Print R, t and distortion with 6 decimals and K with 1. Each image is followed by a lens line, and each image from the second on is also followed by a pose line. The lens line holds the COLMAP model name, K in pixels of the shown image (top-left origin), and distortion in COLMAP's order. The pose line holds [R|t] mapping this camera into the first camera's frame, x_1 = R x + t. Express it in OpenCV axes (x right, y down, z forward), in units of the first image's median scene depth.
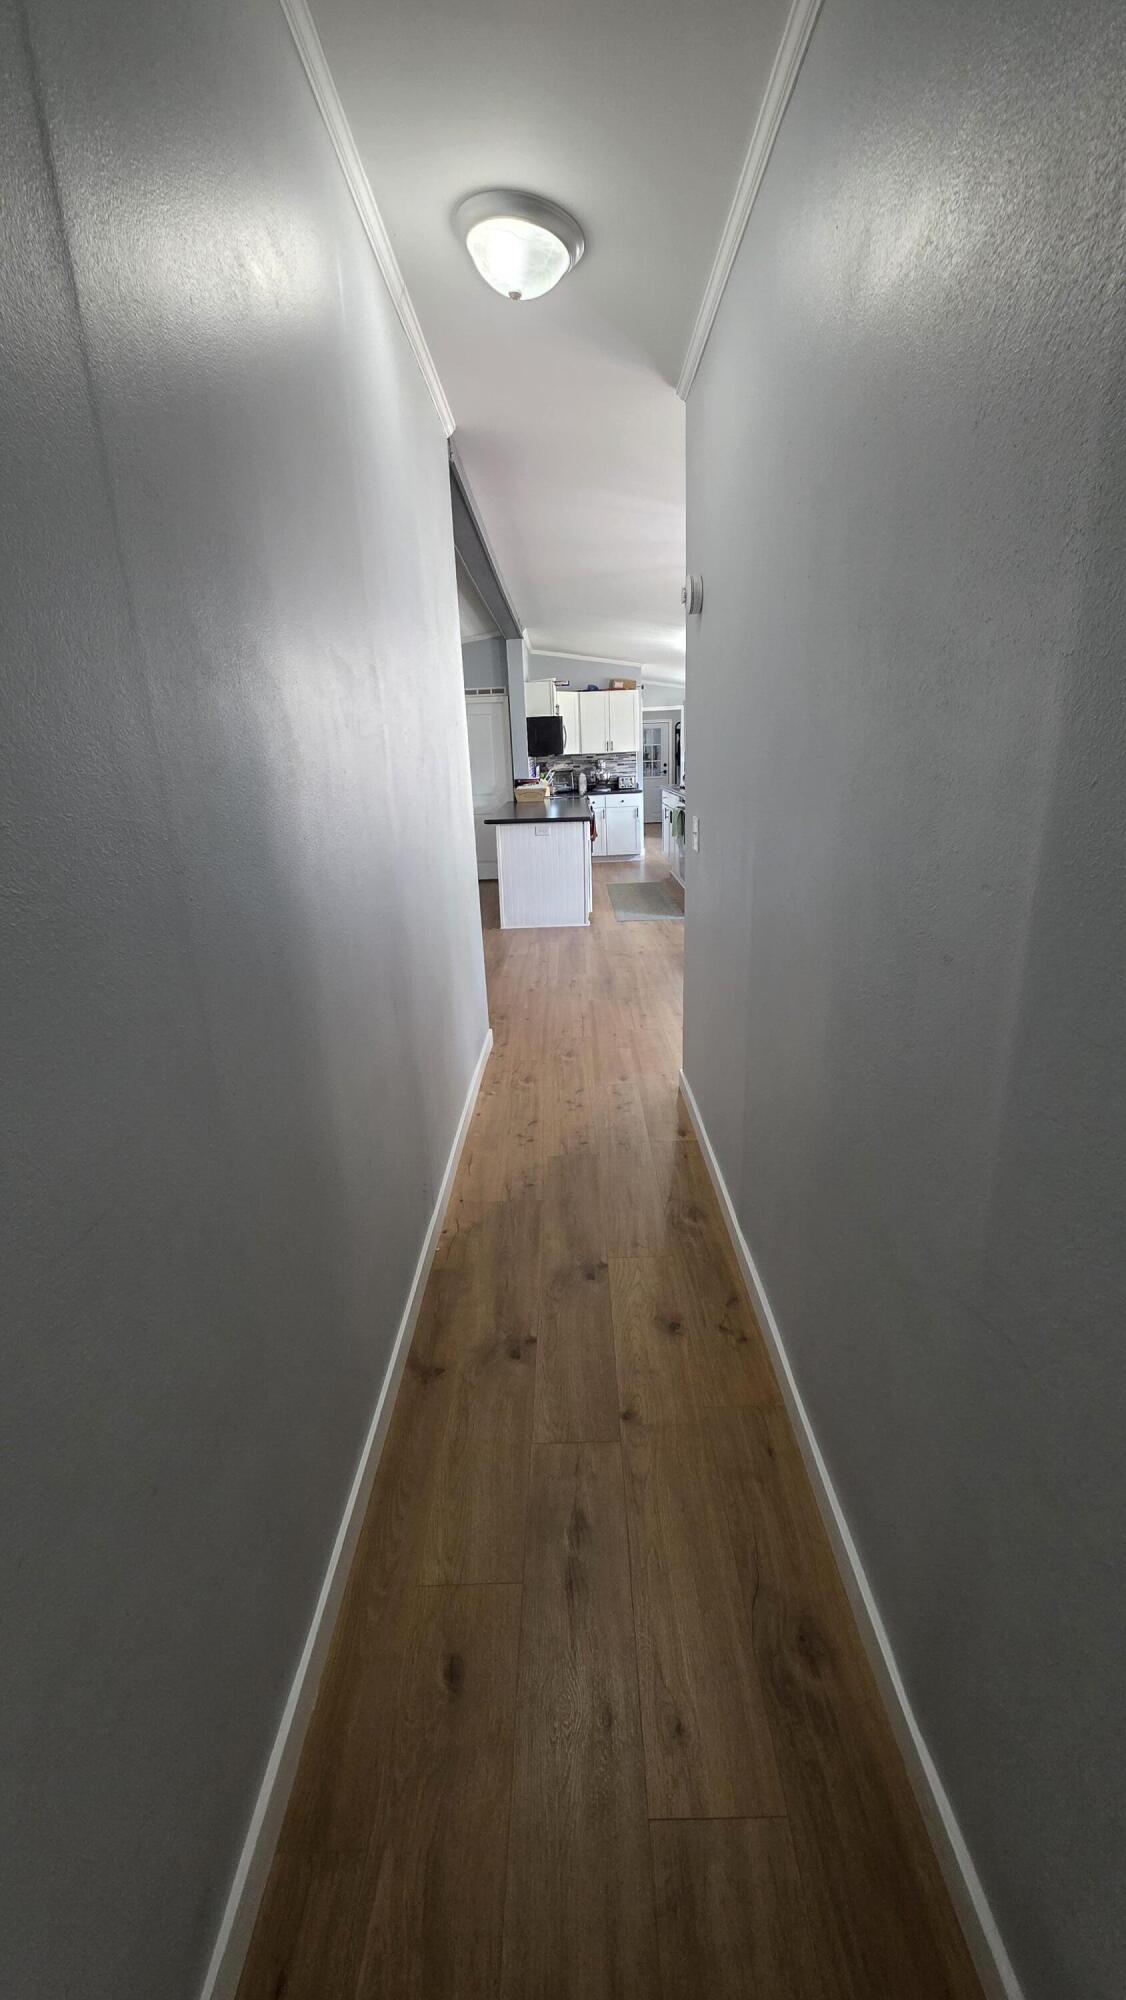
lens RADIAL K [[799.0, 0, 563.0], [0, 799.0, 1000.0], [0, 0, 1]] dist [0.000929, 0.000679]
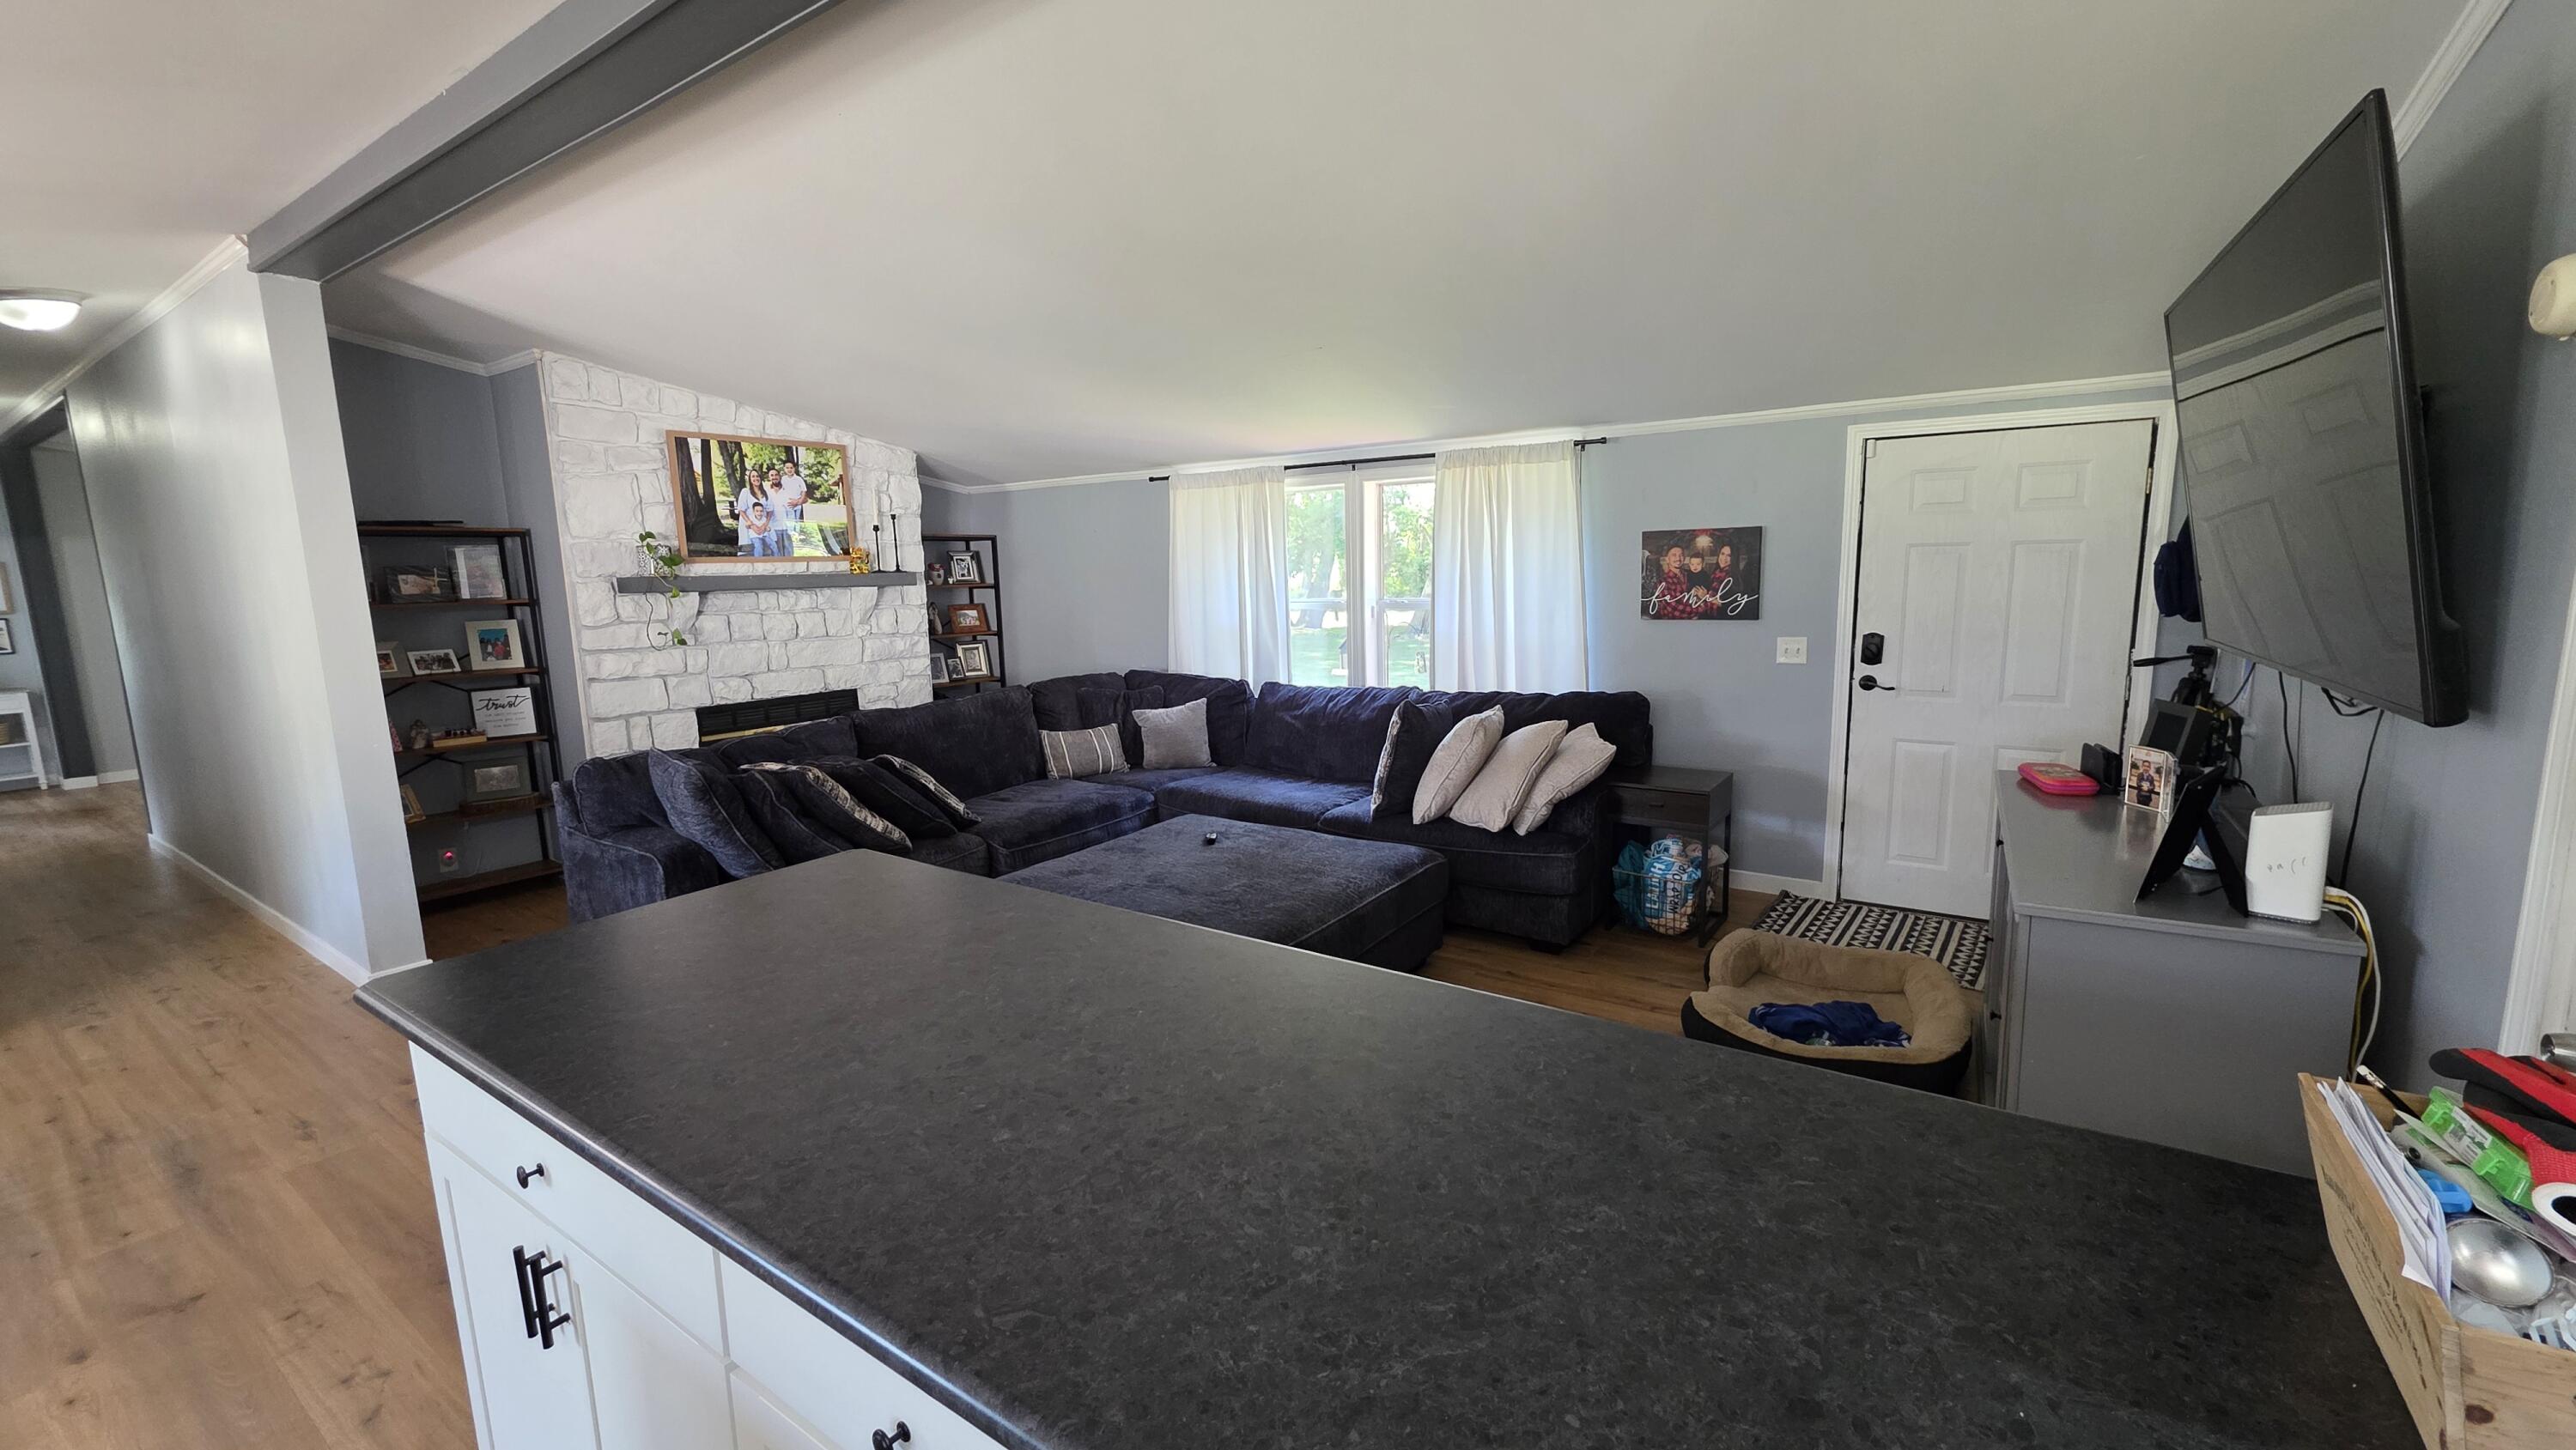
lens RADIAL K [[1029.0, 0, 1291.8], [0, 1029.0, 722.0], [0, 0, 1]] dist [0.000929, 0.000679]
pose [[-0.558751, 0.172375, -0.811224, 0.076452], [-0.203261, 0.919865, 0.335461, -0.311545], [0.804041, 0.352329, -0.478938, 0.953902]]
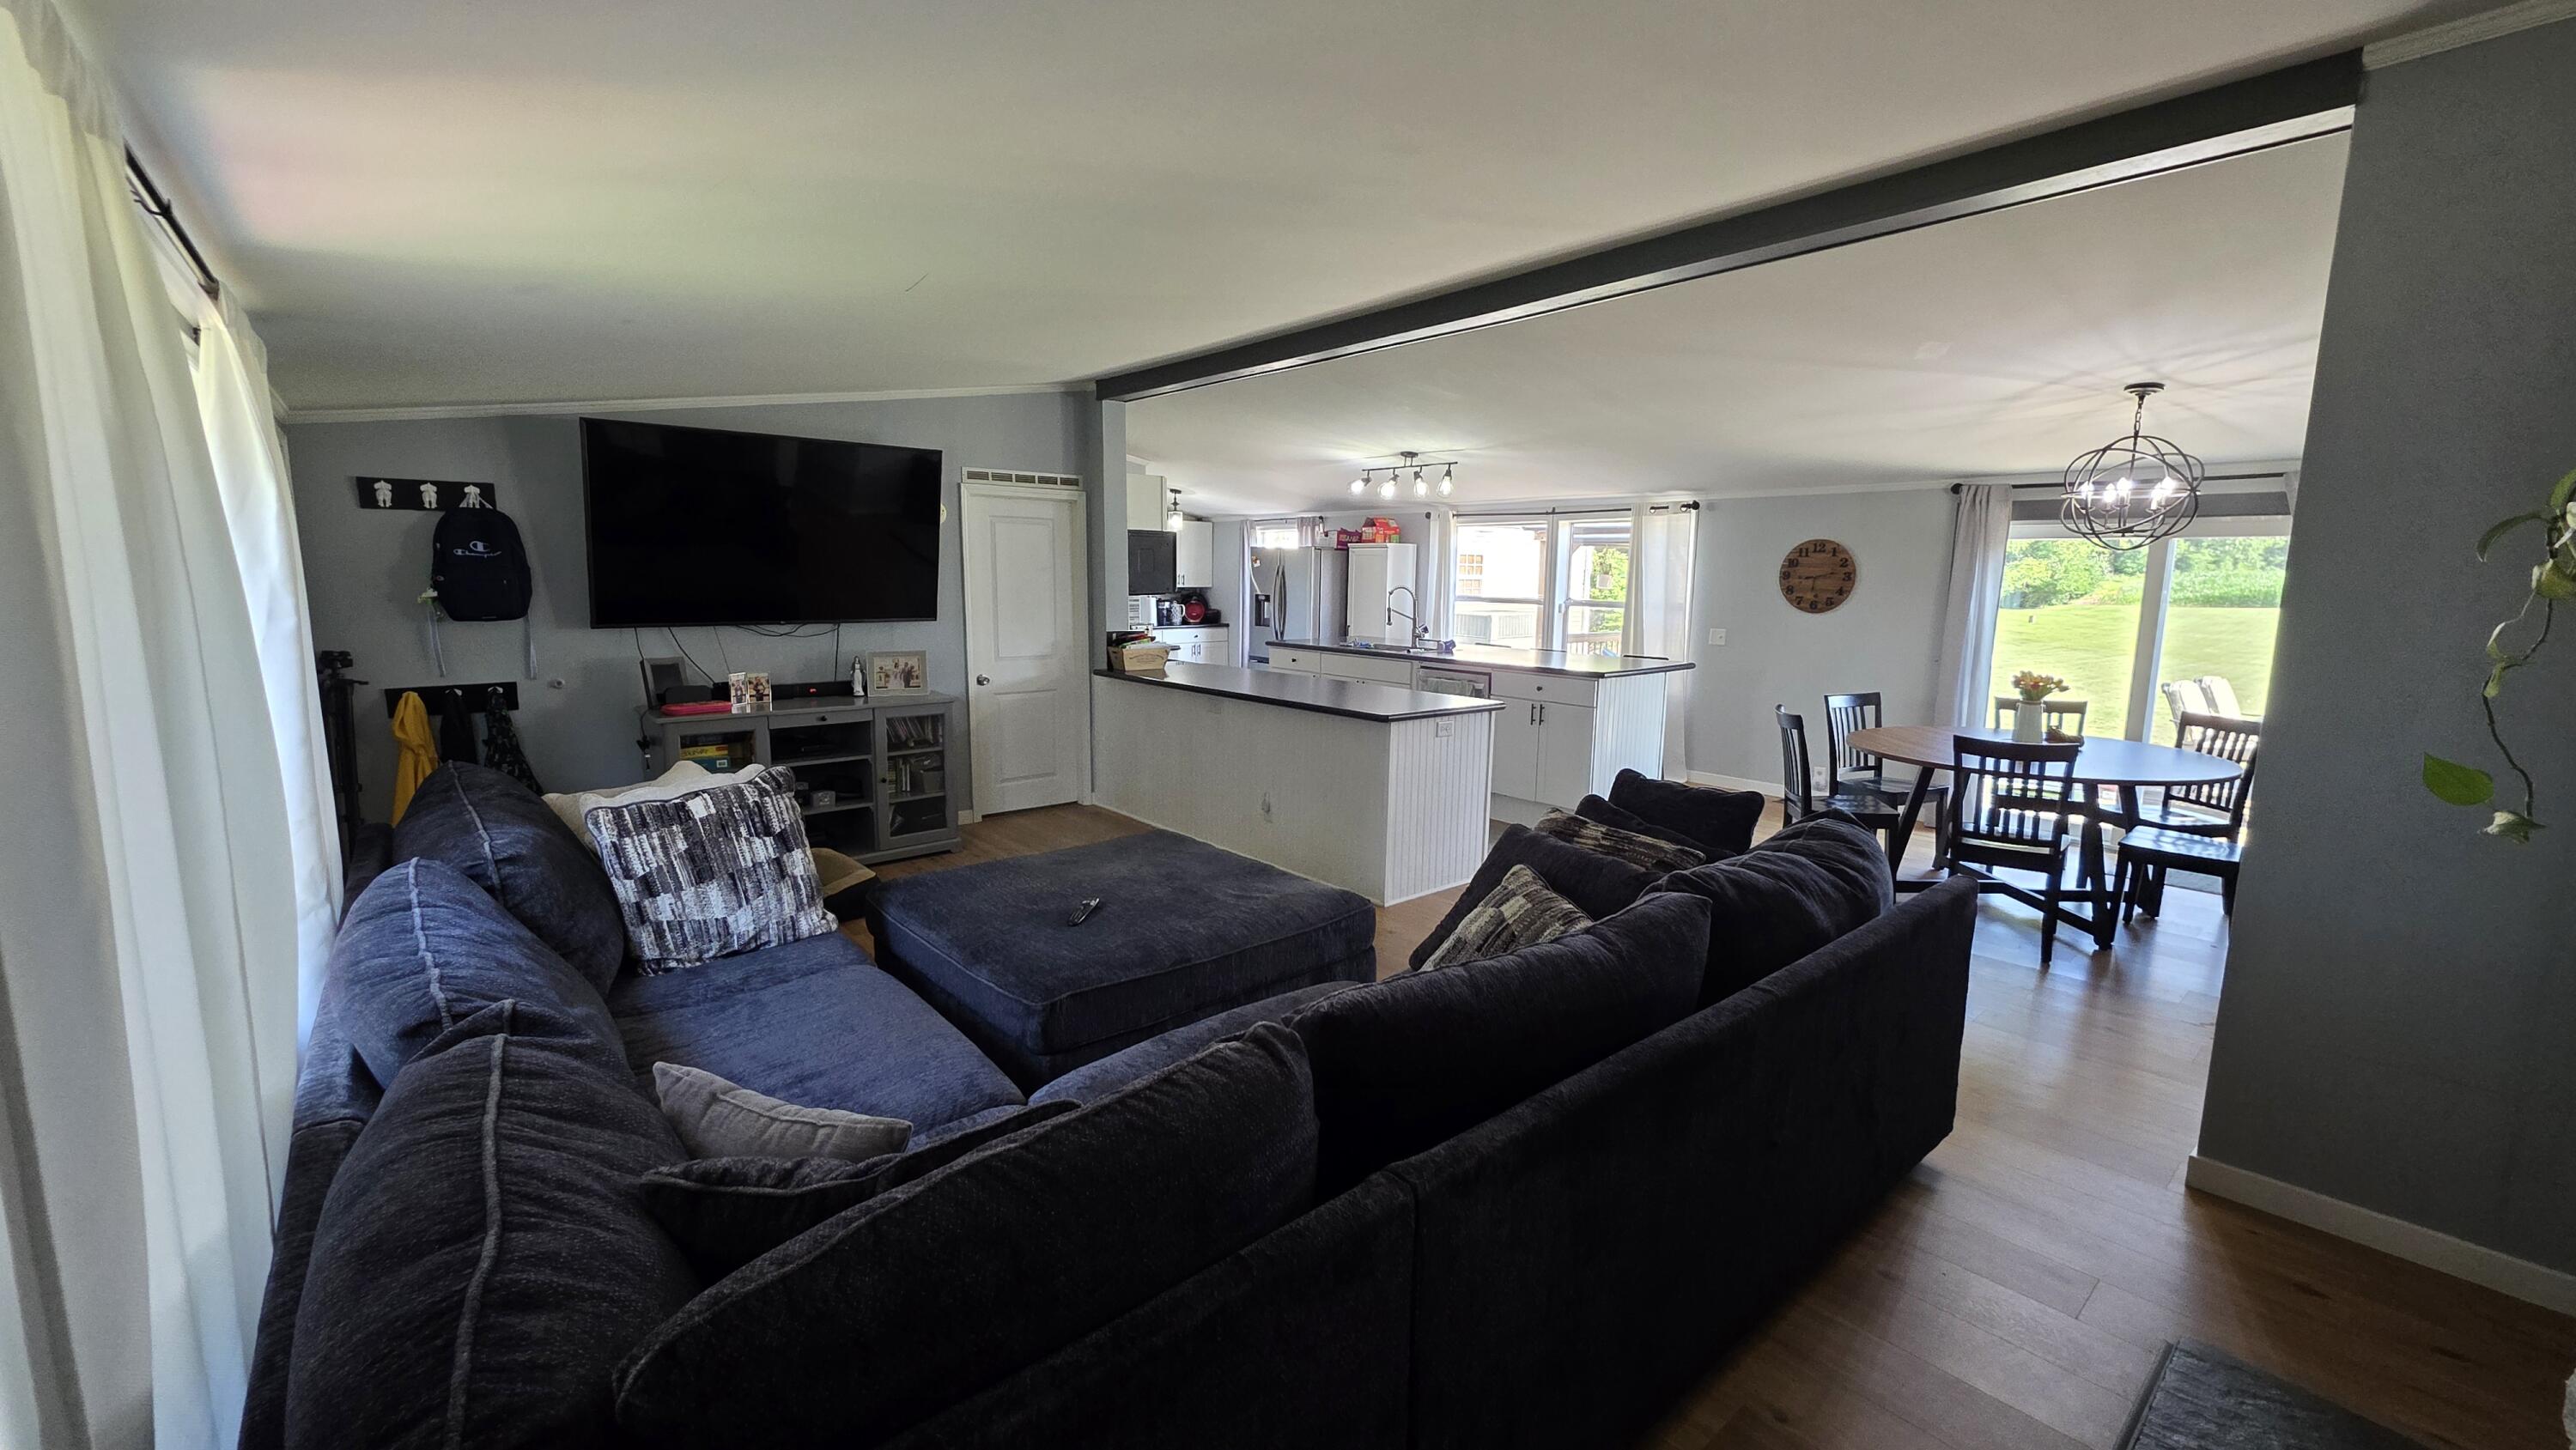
lens RADIAL K [[1021.4, 0, 1287.9], [0, 1021.4, 727.7], [0, 0, 1]] dist [0.000434, -0.000356]
pose [[0.755912, -0.054133, 0.652432, -0.451506], [0.155765, 0.982828, -0.098923, -0.117740], [-0.635873, 0.176403, 0.751364, 0.384474]]
